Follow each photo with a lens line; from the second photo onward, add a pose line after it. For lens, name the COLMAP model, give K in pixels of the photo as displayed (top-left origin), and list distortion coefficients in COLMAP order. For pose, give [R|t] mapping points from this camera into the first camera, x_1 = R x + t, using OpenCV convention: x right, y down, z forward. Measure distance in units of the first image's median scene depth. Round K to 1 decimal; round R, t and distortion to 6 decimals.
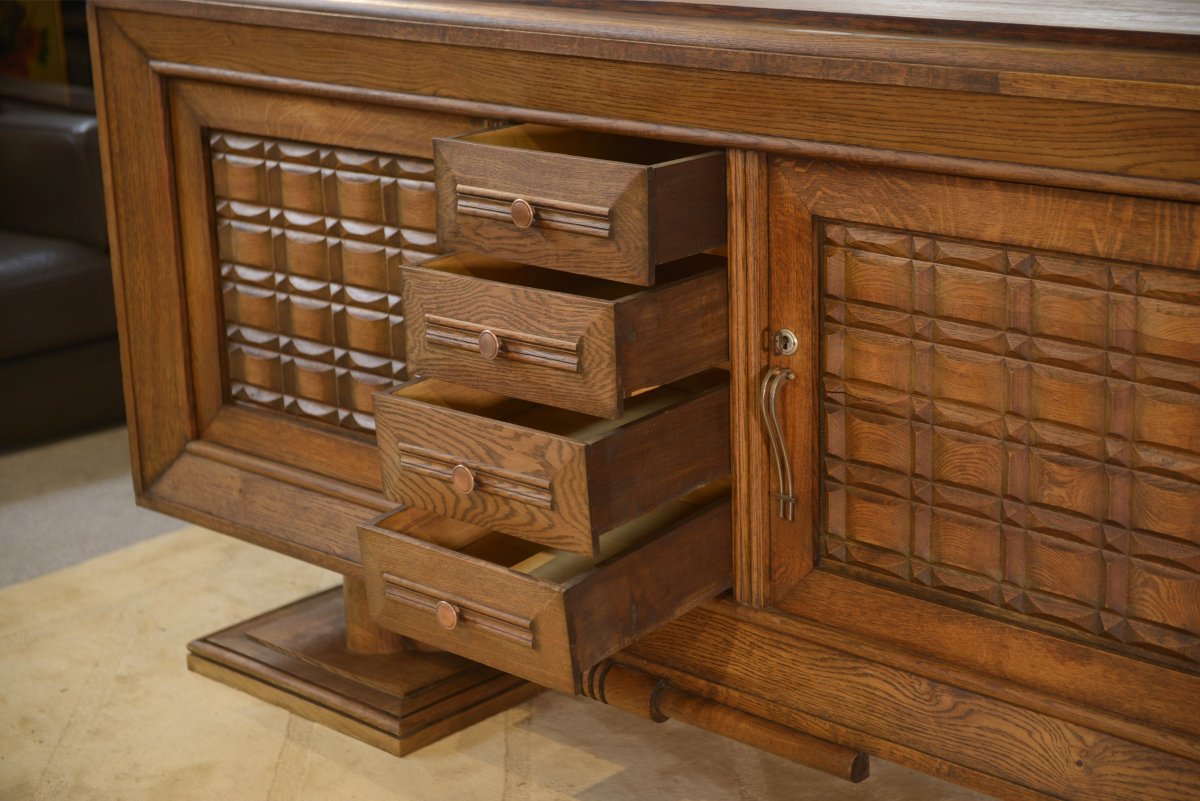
lens RADIAL K [[2258.7, 0, 615.7], [0, 2258.7, 403.0], [0, 0, 1]] dist [0.148279, -0.643981]
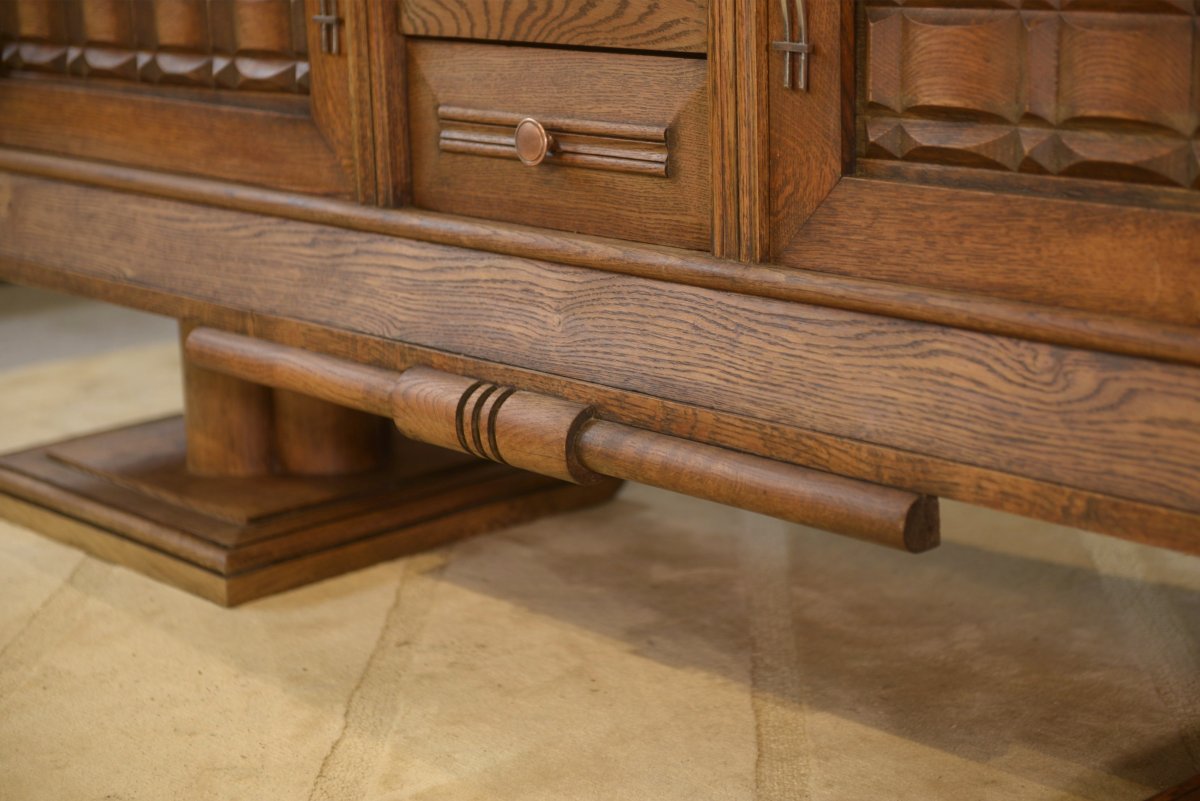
lens RADIAL K [[2329.9, 0, 615.7], [0, 2329.9, 402.0], [0, 0, 1]] dist [0.137322, -0.512536]
pose [[0.997515, 0.016772, -0.068434, 0.070658], [-0.019777, 0.998859, -0.043474, 0.152979], [0.067627, 0.044719, 0.996708, 0.428727]]
